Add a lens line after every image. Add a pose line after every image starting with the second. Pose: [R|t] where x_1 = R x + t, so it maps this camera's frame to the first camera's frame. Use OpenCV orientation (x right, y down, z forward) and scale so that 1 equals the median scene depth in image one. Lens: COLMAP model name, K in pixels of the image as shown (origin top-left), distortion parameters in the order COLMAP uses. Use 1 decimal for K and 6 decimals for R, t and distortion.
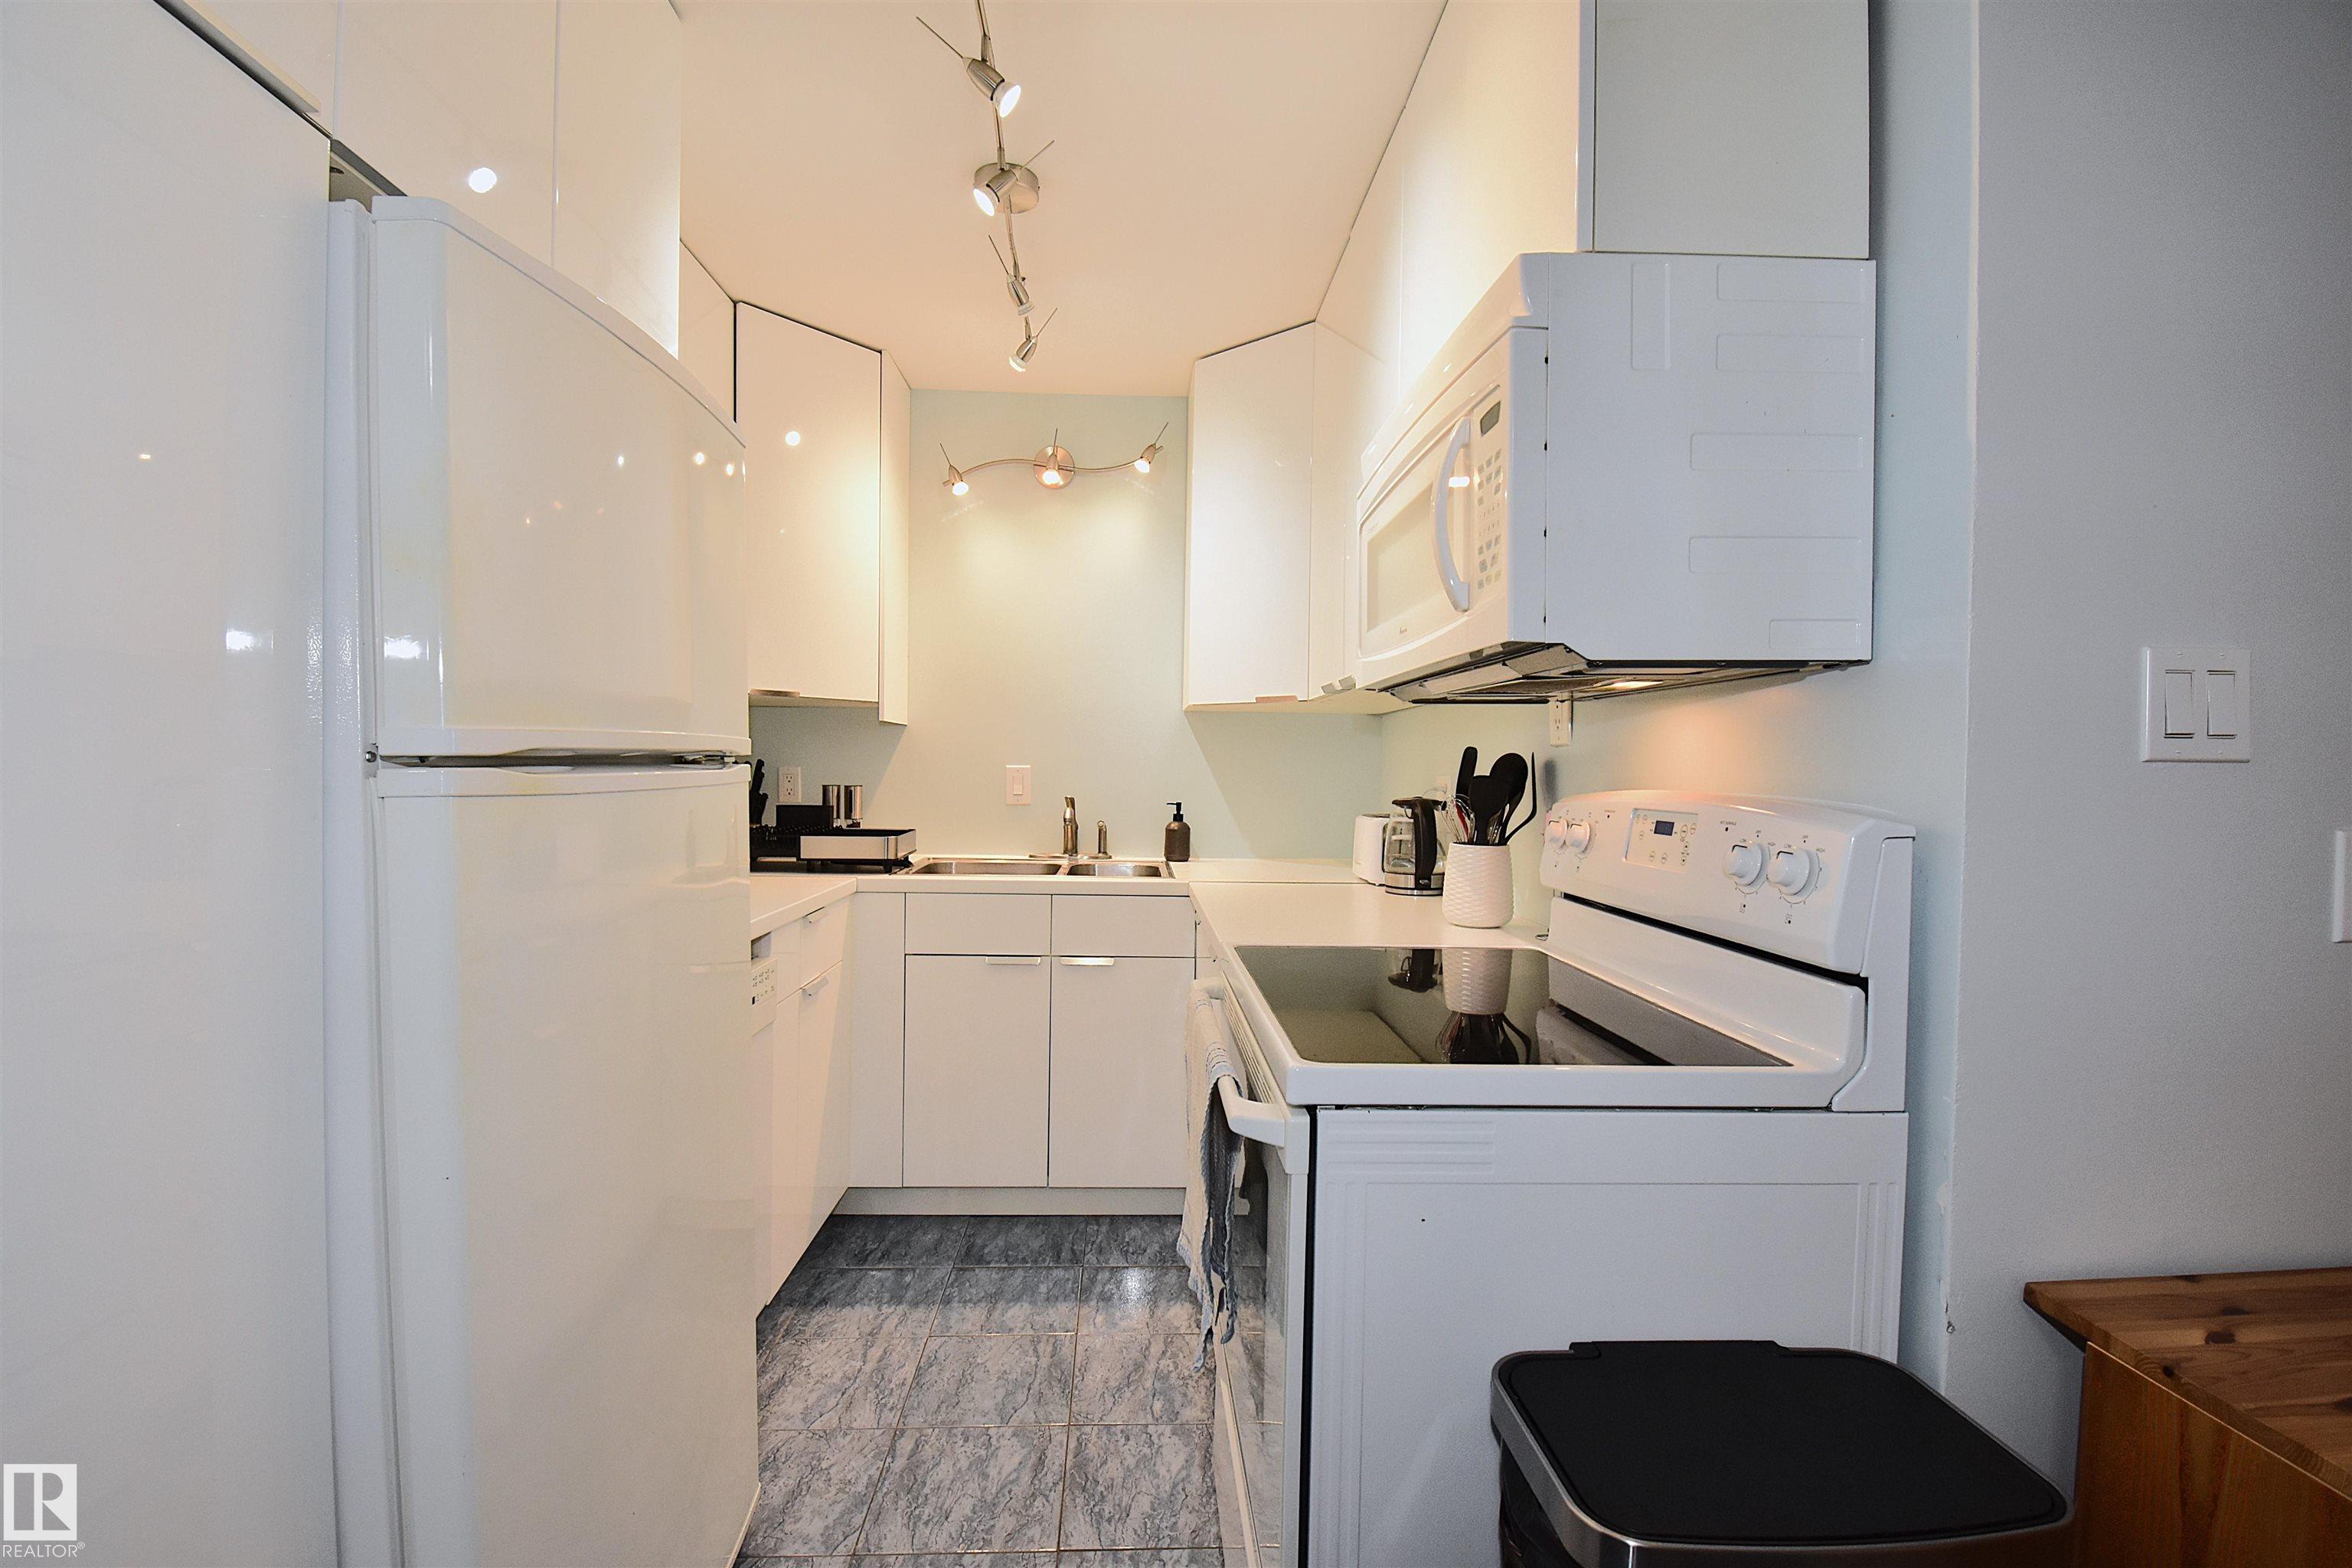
lens RADIAL K [[1063.4, 0, 1175.9], [0, 1063.4, 790.1], [0, 0, 1]] dist [0.010715, -0.020696]
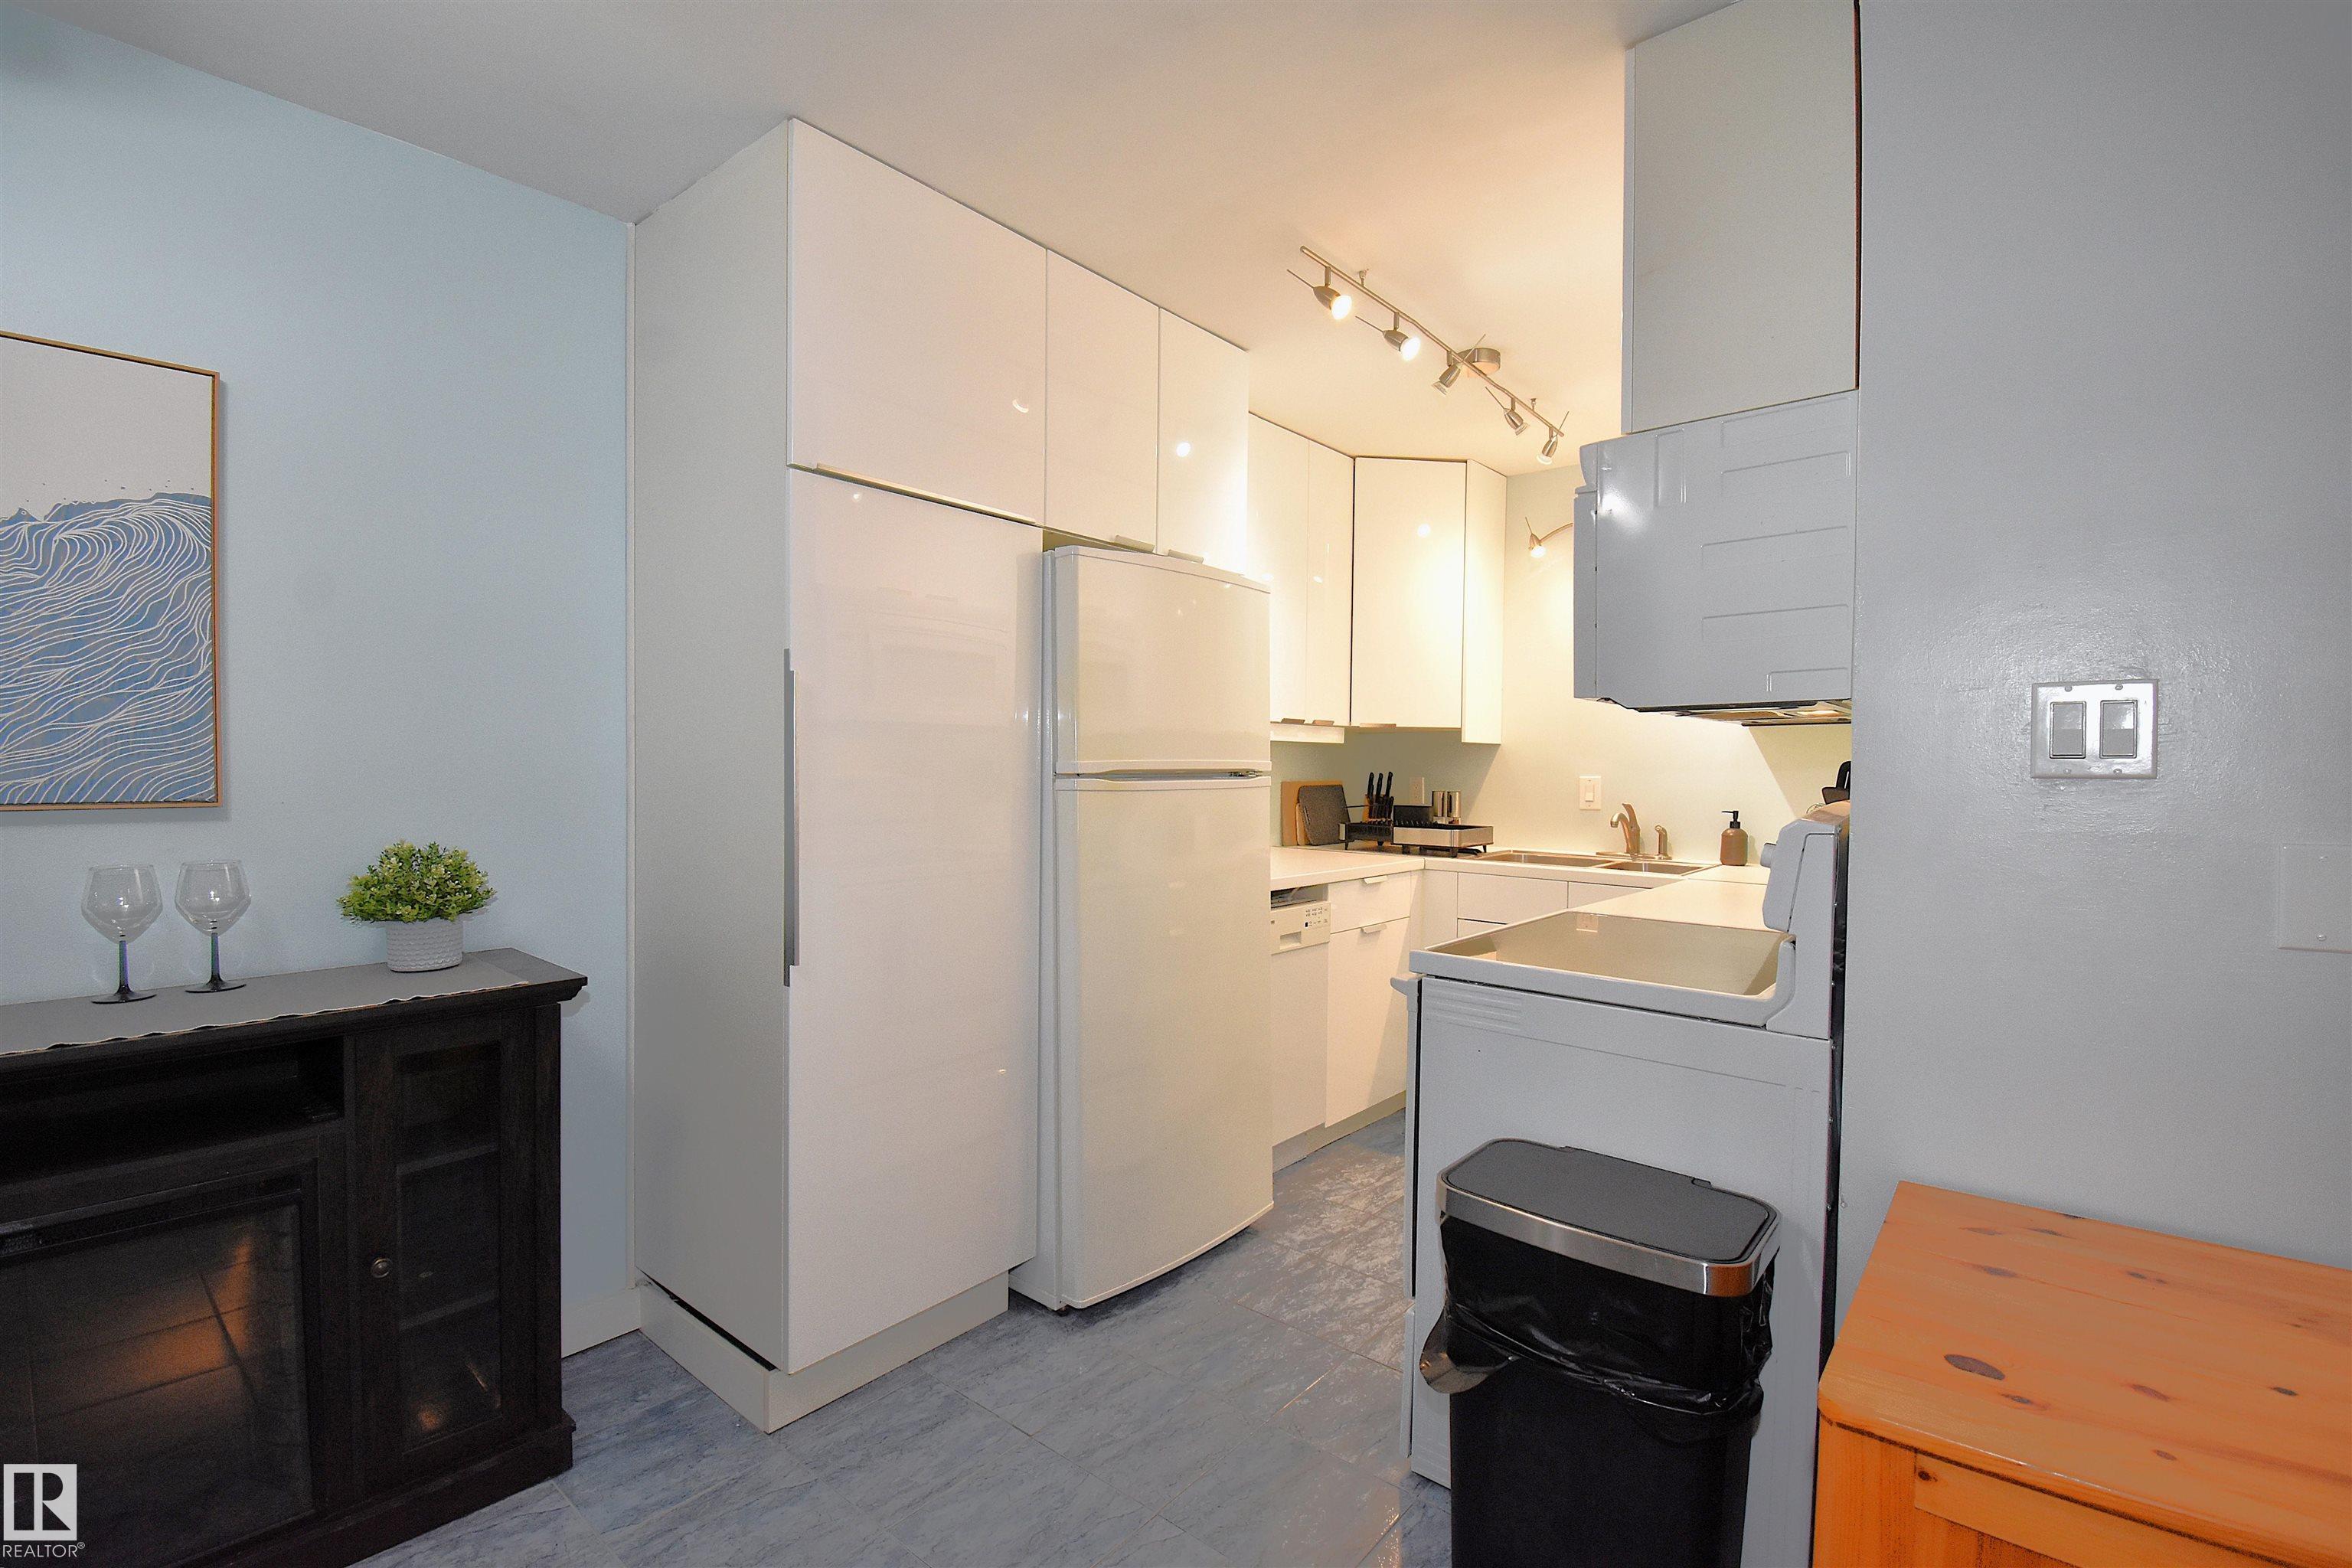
lens RADIAL K [[1063.4, 0, 1175.9], [0, 1063.4, 790.1], [0, 0, 1]] dist [0.010715, -0.020696]
pose [[0.730517, 0.011070, -0.682805, 0.361422], [-0.016003, 0.999872, -0.000911, 0.000561], [0.682707, 0.011592, 0.730600, -0.197376]]
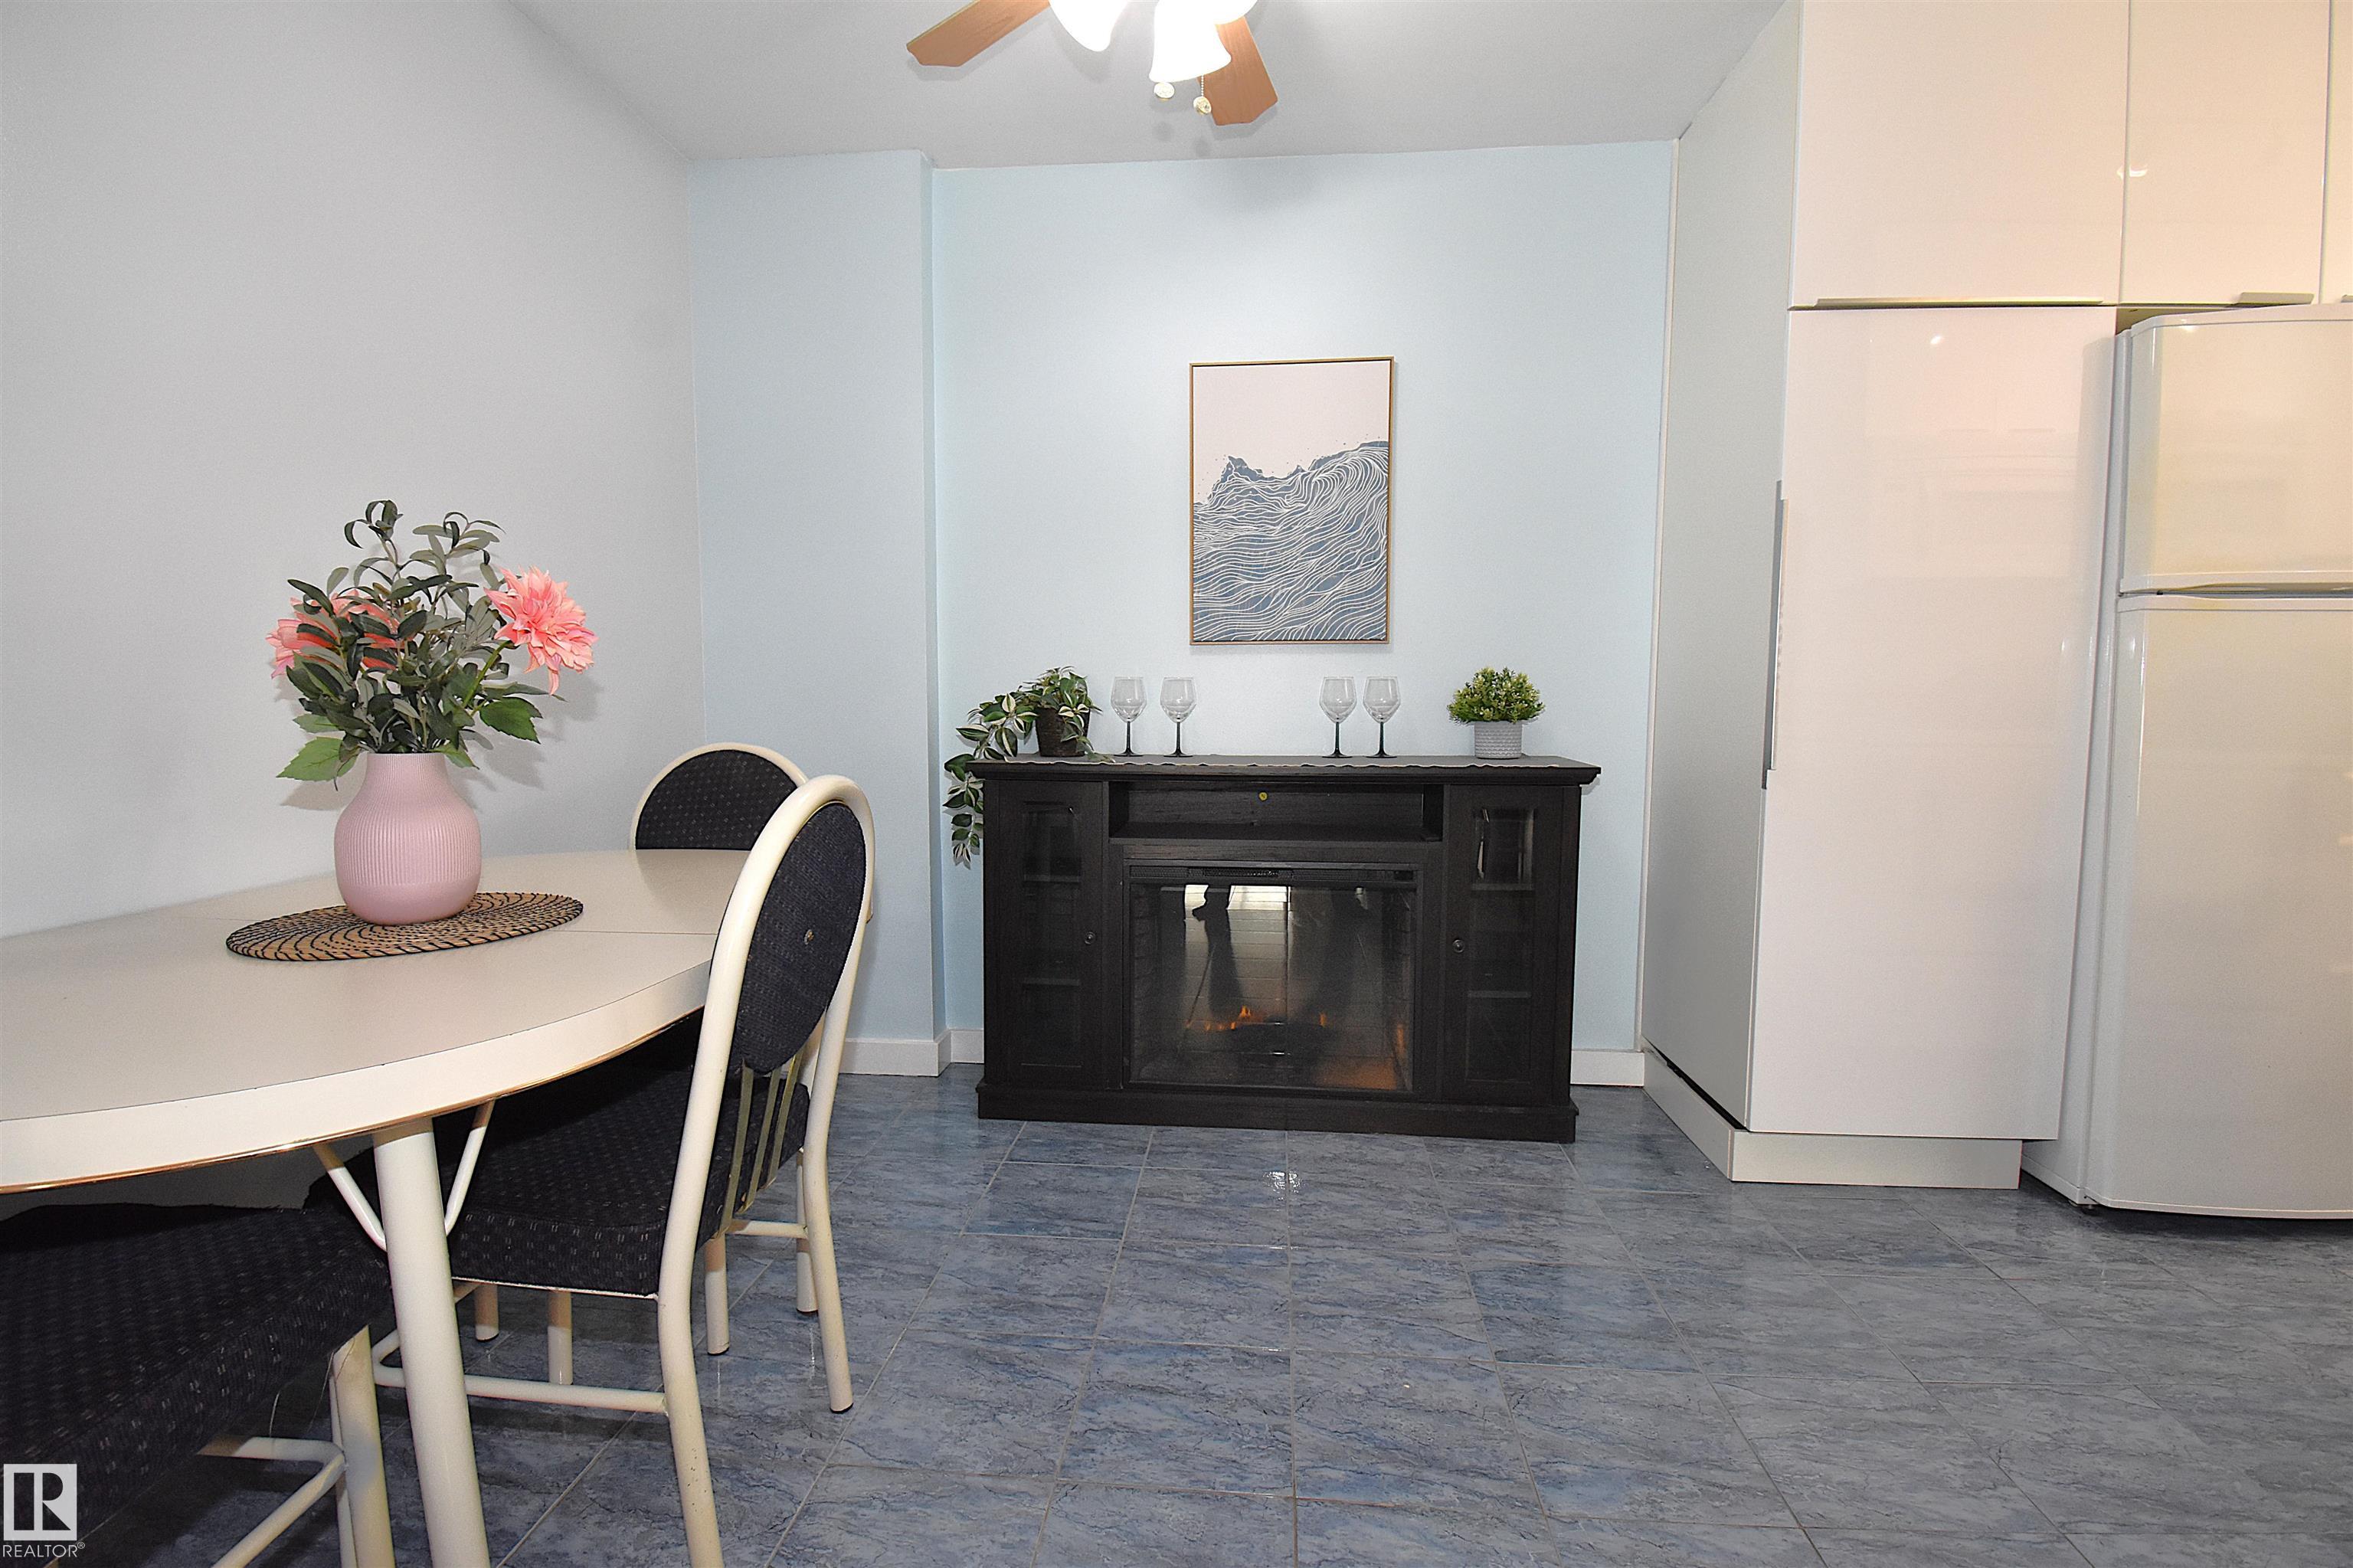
lens RADIAL K [[1063.9, 0, 1176.4], [0, 1063.9, 790.1], [0, 0, 1]] dist [0.010715, -0.020696]
pose [[-0.138237, 0.075067, -0.987550, 0.514977], [-0.024967, 0.996542, 0.079245, 0.075154], [0.990084, 0.035611, -0.135884, -0.182114]]
